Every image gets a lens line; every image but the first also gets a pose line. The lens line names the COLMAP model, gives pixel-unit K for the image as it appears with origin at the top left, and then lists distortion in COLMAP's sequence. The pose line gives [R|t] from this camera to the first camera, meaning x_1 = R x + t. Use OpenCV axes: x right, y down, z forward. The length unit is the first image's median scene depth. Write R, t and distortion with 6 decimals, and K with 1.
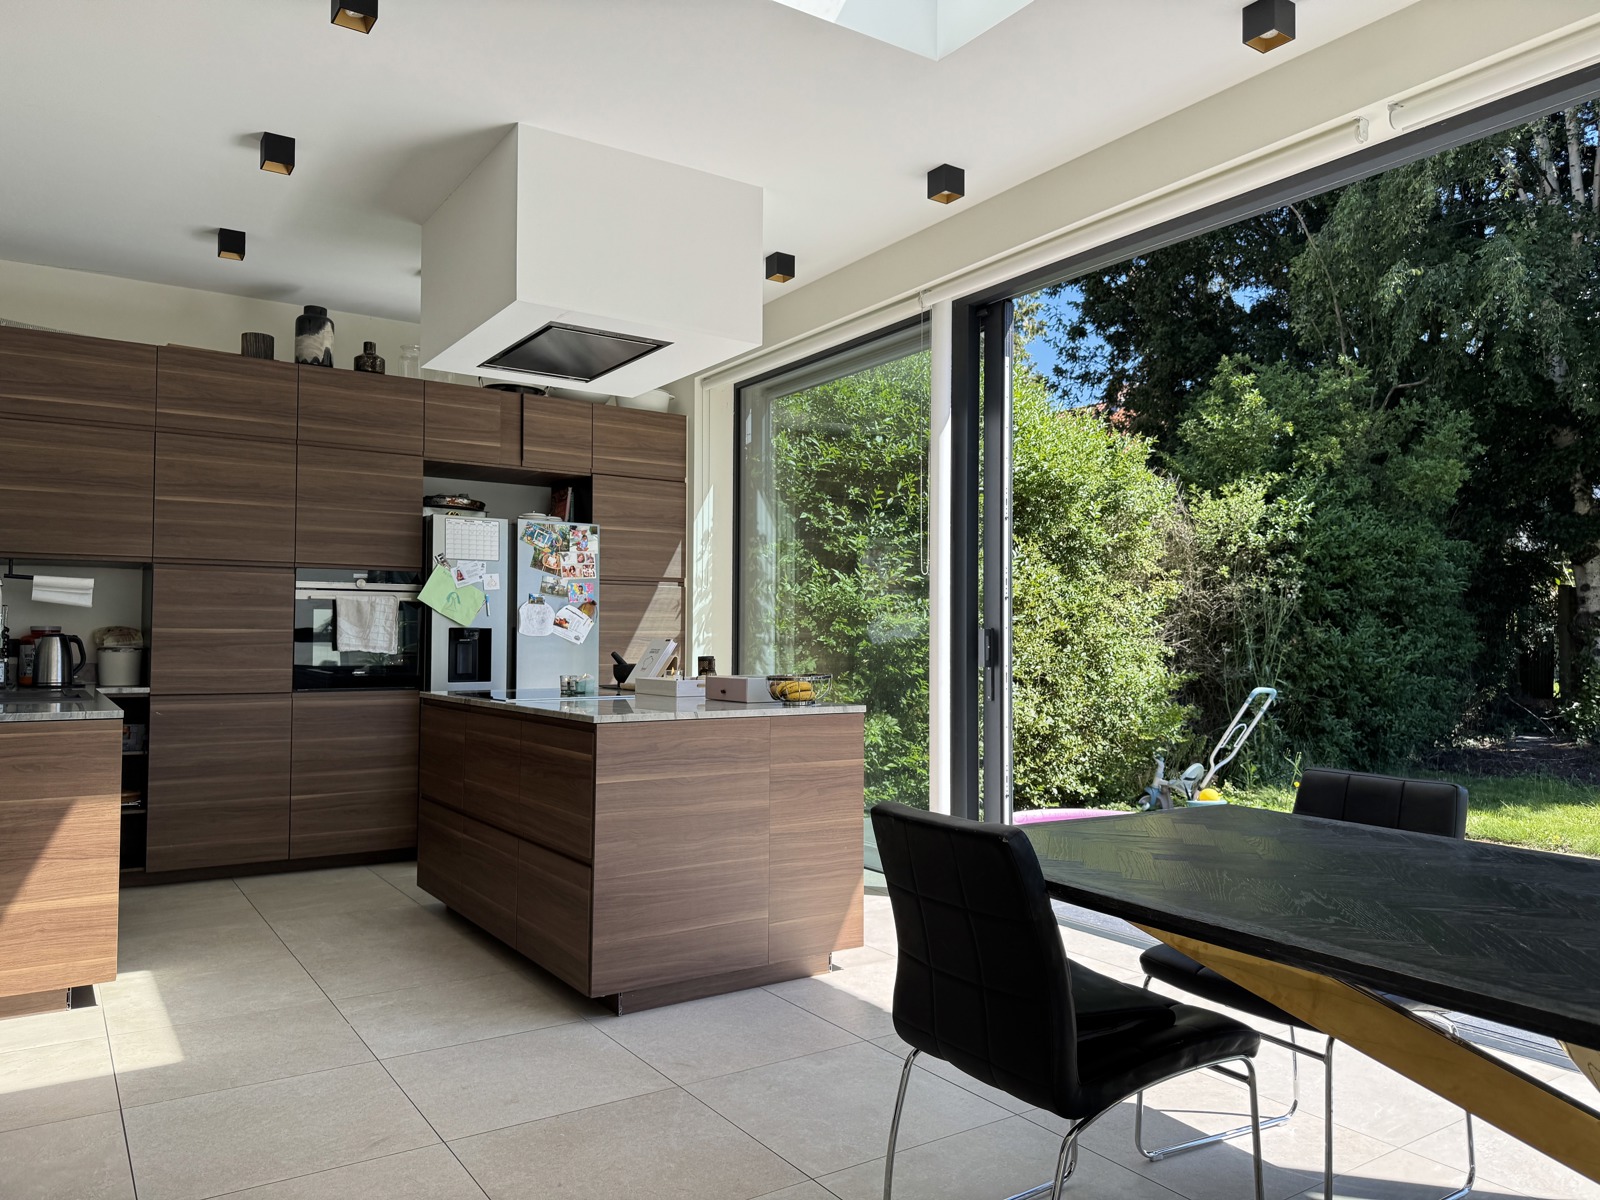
lens RADIAL K [[1140.3, 0, 814.2], [0, 1140.3, 608.4], [0, 0, 1]] dist [0.230079, -0.449289]
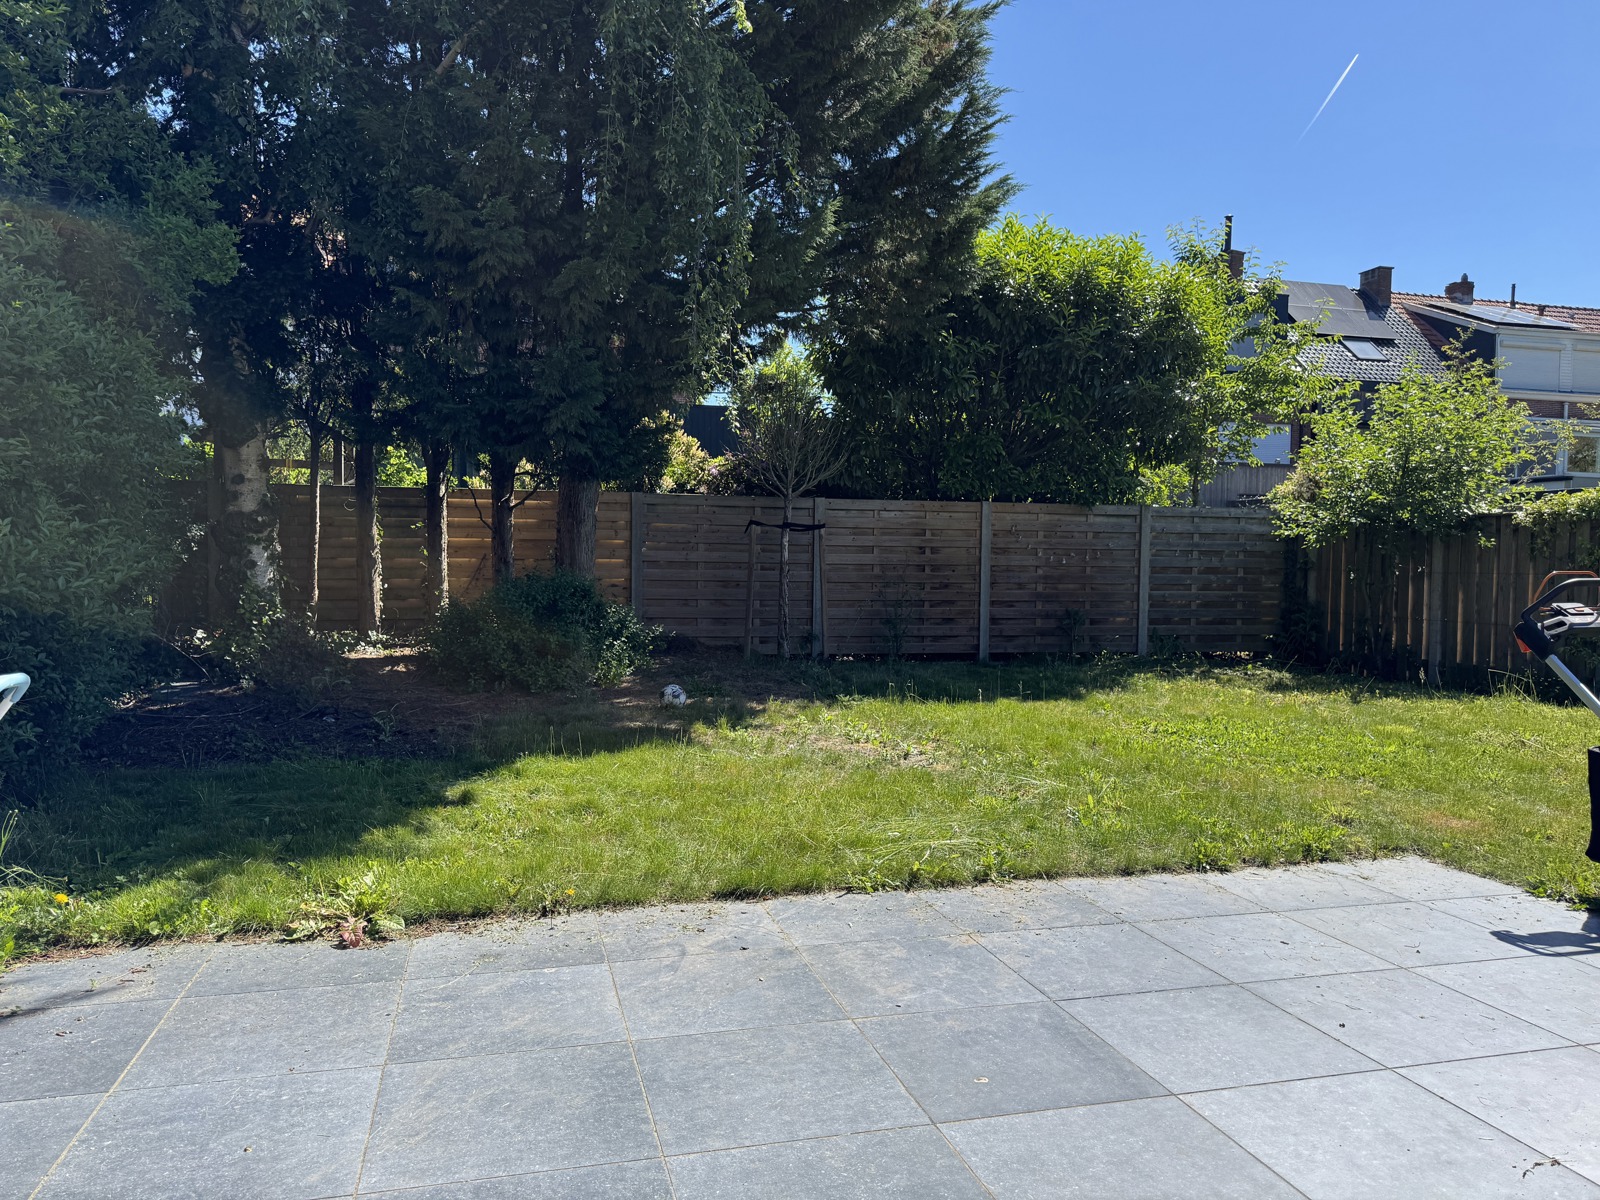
lens RADIAL K [[1125.2, 0, 795.1], [0, 1125.2, 606.7], [0, 0, 1]] dist [0.121918, -0.144529]
pose [[0.334504, -0.038809, 0.941595, 0.156765], [-0.034294, 0.997989, 0.053316, 0.025313], [-0.941770, -0.050126, 0.332500, 0.804166]]
